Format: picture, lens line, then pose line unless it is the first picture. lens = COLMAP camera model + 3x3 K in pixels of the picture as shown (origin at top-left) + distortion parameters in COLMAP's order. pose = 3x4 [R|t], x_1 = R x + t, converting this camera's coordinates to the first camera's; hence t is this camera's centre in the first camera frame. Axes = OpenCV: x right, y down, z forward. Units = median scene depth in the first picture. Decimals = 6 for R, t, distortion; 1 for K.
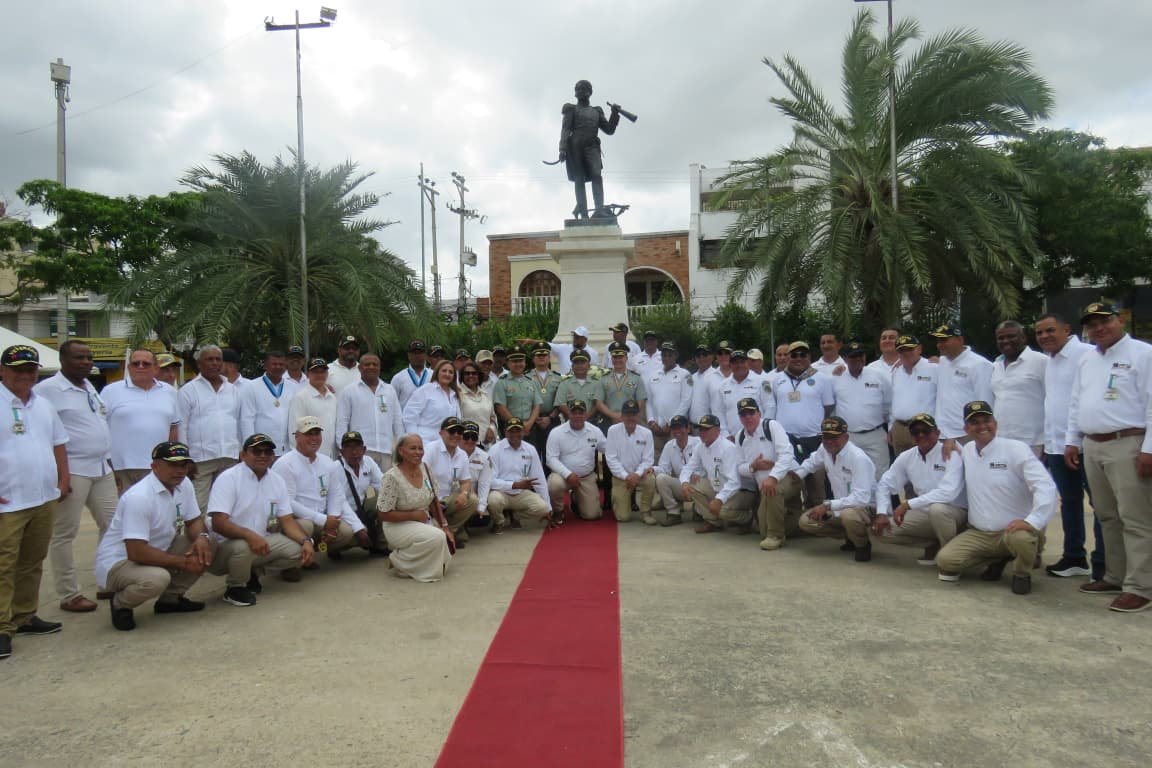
lens RADIAL K [[711.7, 0, 576.0], [0, 711.7, 384.0], [0, 0, 1]] dist [-0.003543, -0.000621]
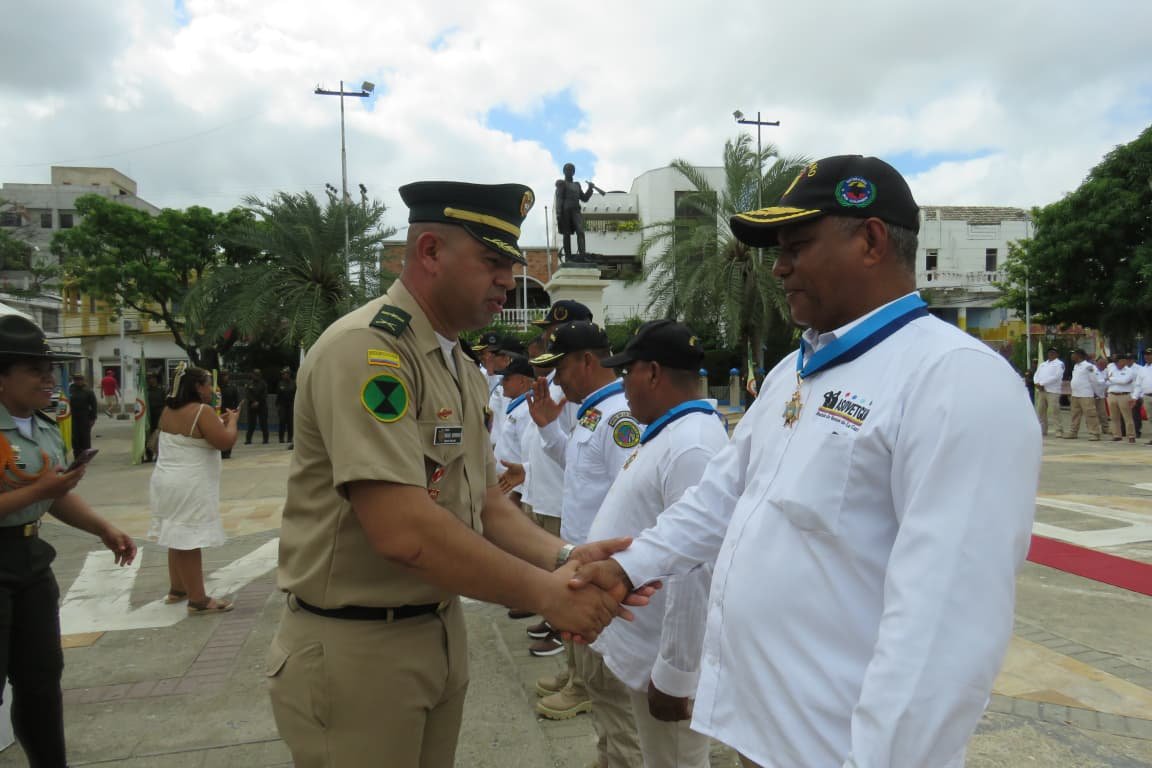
lens RADIAL K [[737.9, 0, 576.0], [0, 737.9, 384.0], [0, 0, 1]] dist [-0.001852, -0.000143]
pose [[0.957336, 0.005593, 0.288923, -0.372041], [-0.007465, 0.999958, 0.005379, 0.006784], [-0.288881, -0.007306, 0.957337, -0.392220]]
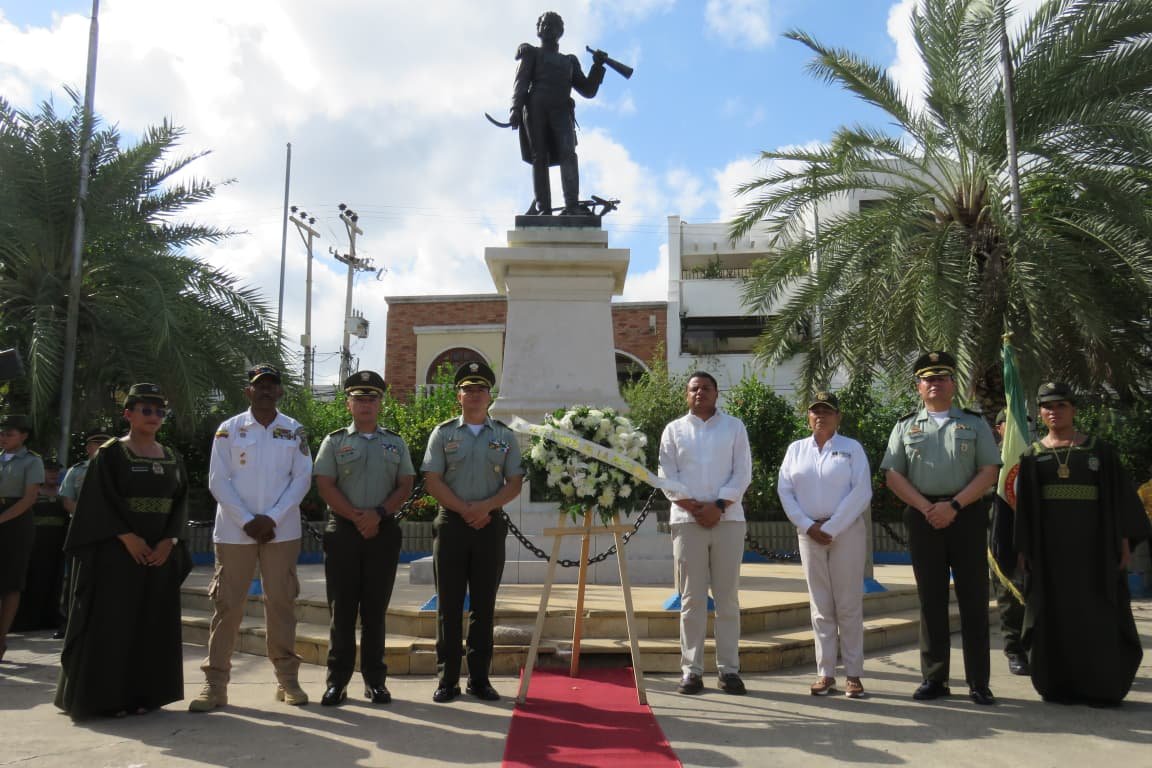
lens RADIAL K [[925.5, 0, 576.0], [0, 925.5, 384.0], [0, 0, 1]] dist [-0.006090, -0.008635]
pose [[0.995929, 0.033423, 0.083718, -0.023552], [-0.020307, 0.988036, -0.152879, 0.029935], [-0.087826, 0.150556, 0.984693, 0.206153]]
